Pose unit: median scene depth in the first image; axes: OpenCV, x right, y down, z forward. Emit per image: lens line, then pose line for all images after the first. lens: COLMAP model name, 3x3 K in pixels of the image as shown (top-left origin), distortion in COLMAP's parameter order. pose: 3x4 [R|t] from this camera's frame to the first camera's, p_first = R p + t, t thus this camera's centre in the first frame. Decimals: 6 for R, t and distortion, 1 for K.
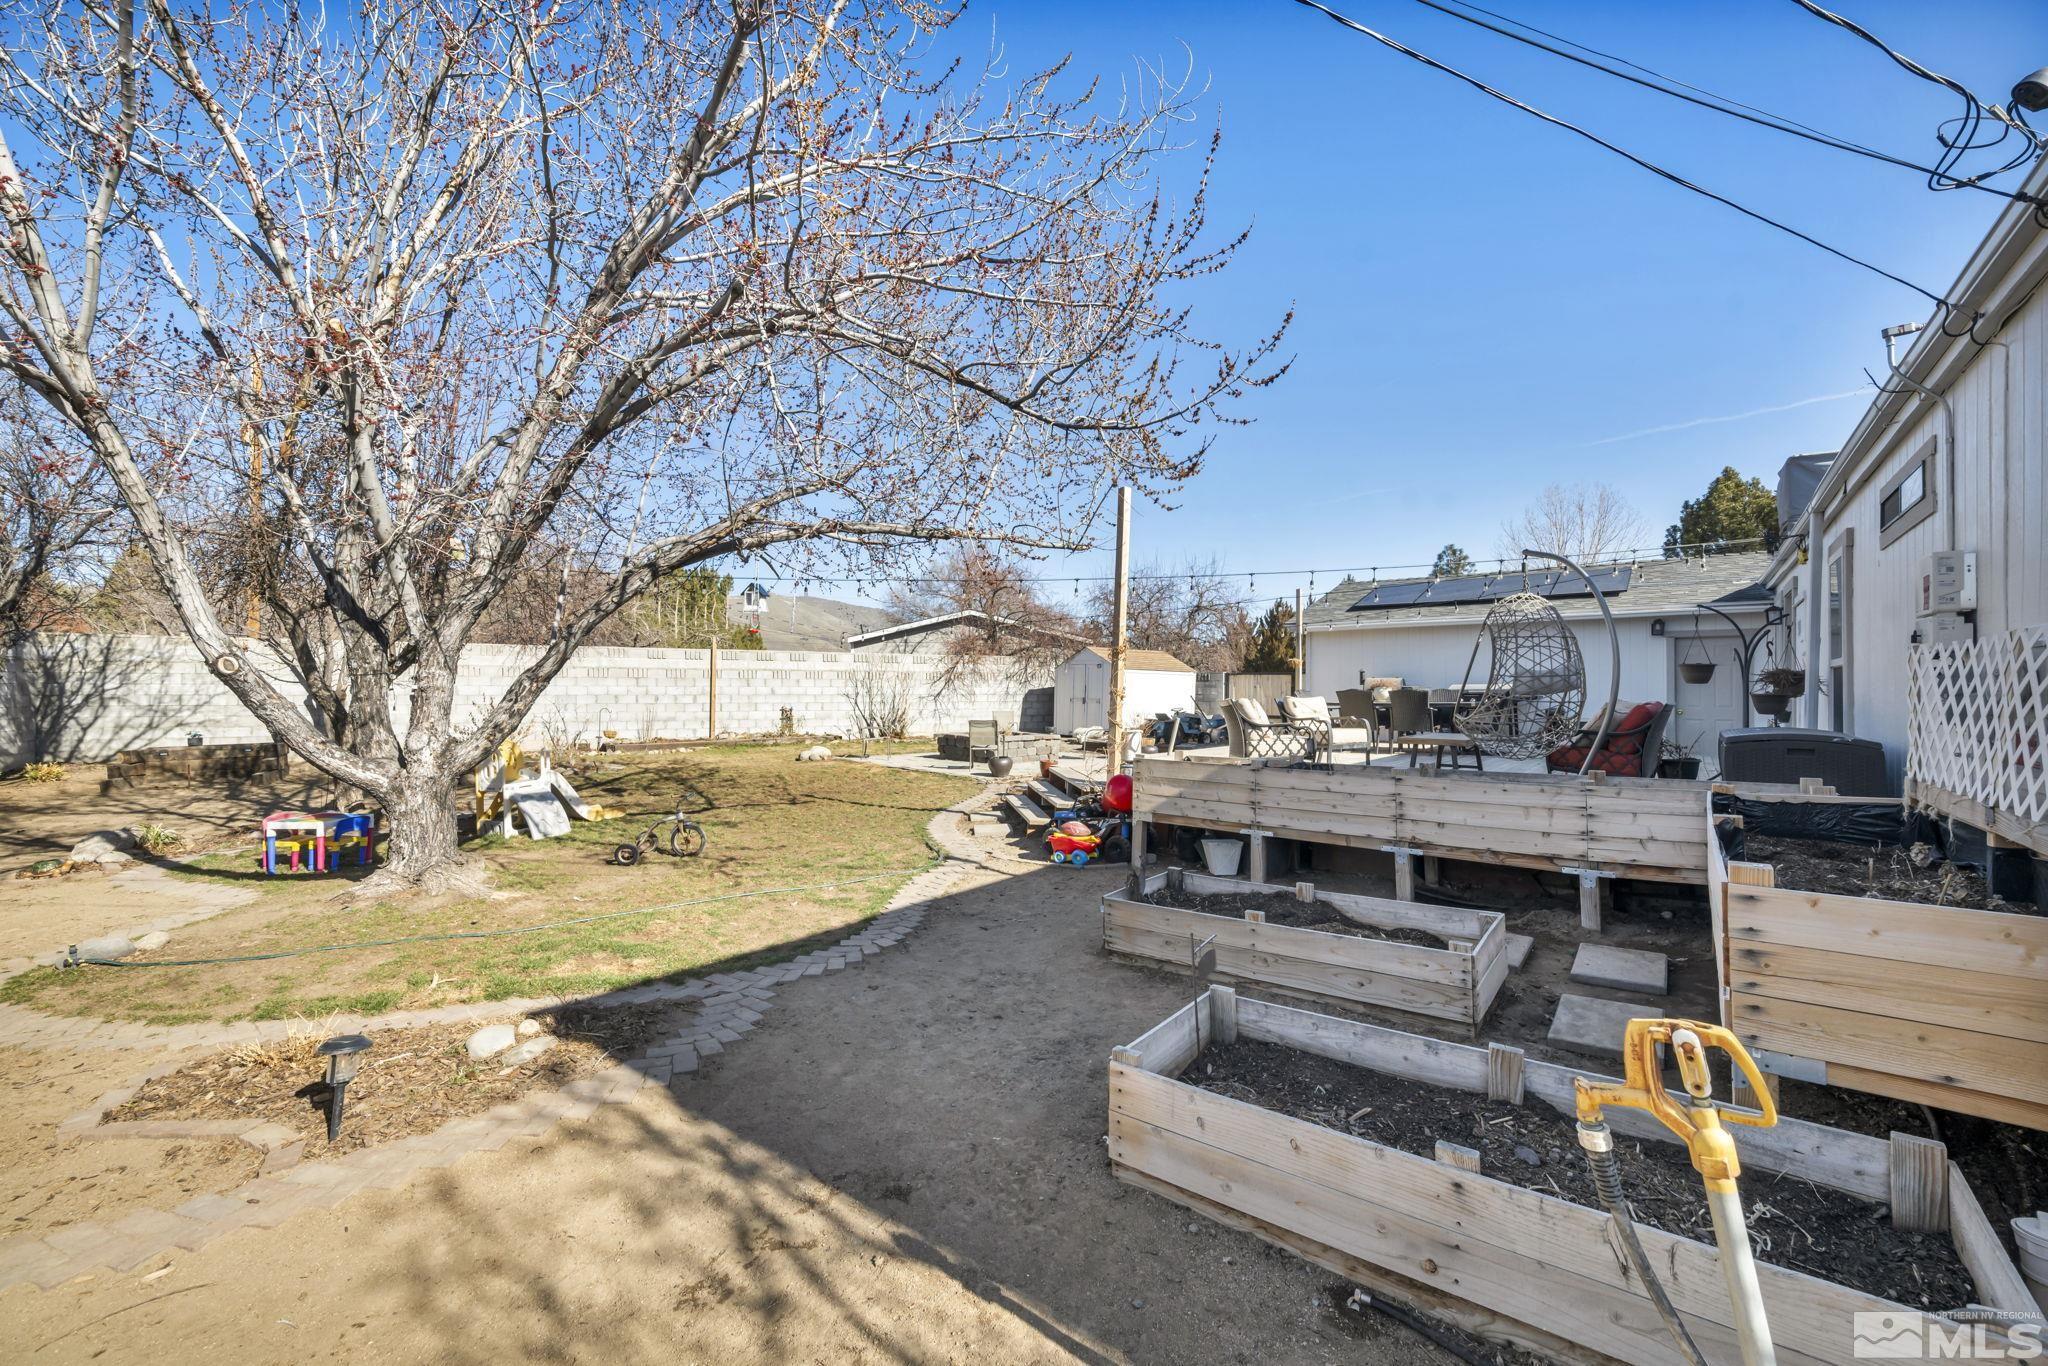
lens RADIAL K [[819.4, 0, 1027.5], [0, 819.4, 685.1], [0, 0, 1]] dist [-0.002653, -0.000079]
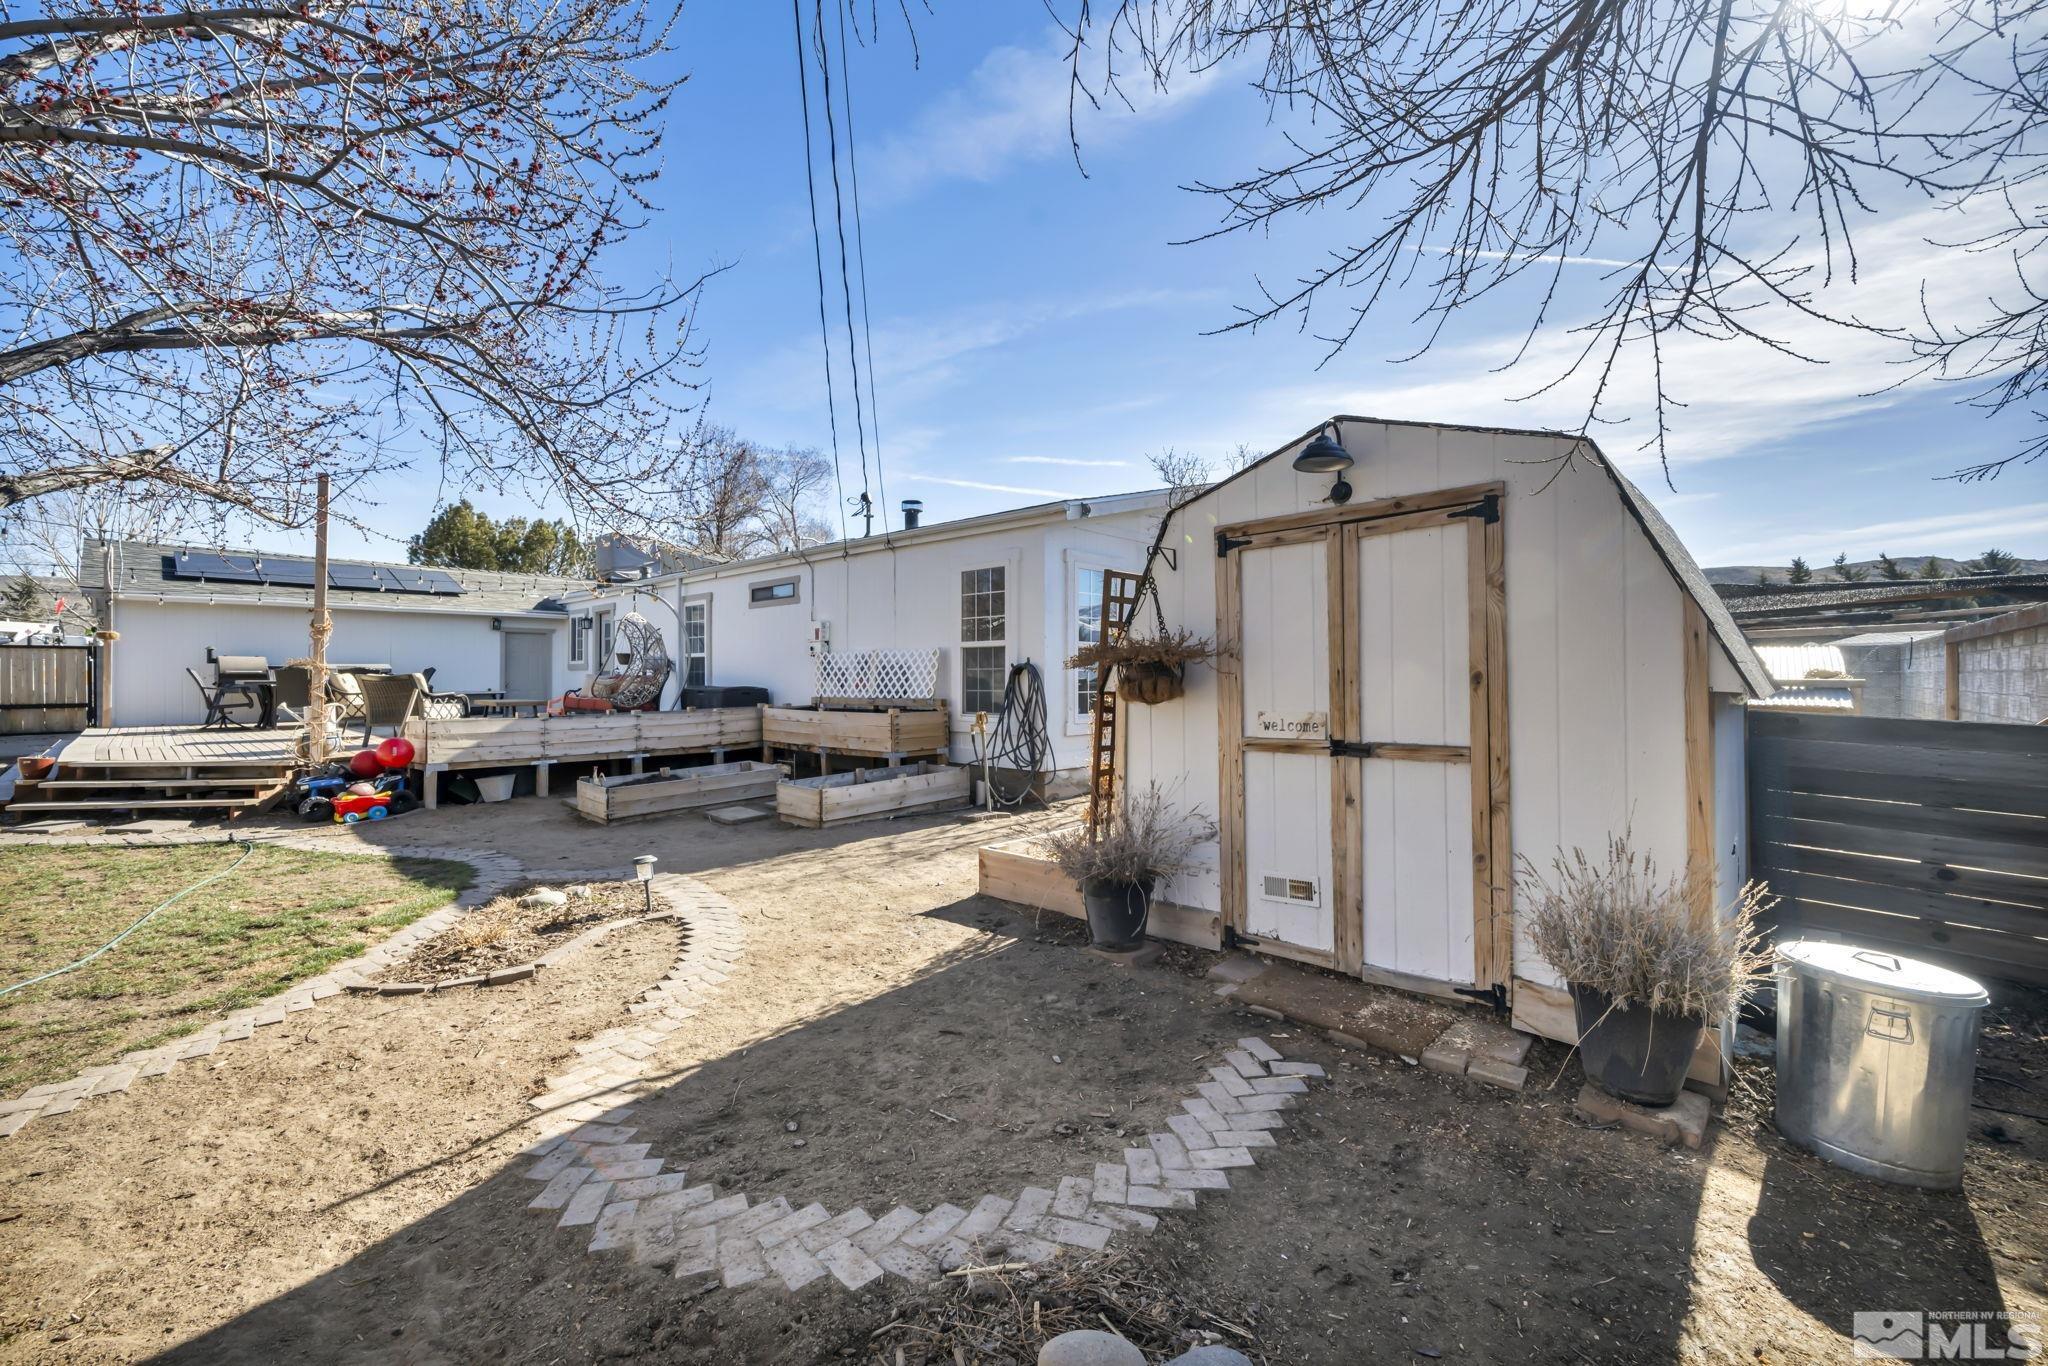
lens RADIAL K [[819.4, 0, 1026.9], [0, 819.4, 672.6], [0, 0, 1]] dist [-0.002653, -0.000079]
pose [[0.061324, -0.001038, 0.998117, -1.014674], [-0.011111, 0.999937, 0.001722, 0.000899], [-0.998056, -0.011196, 0.061309, 0.009168]]
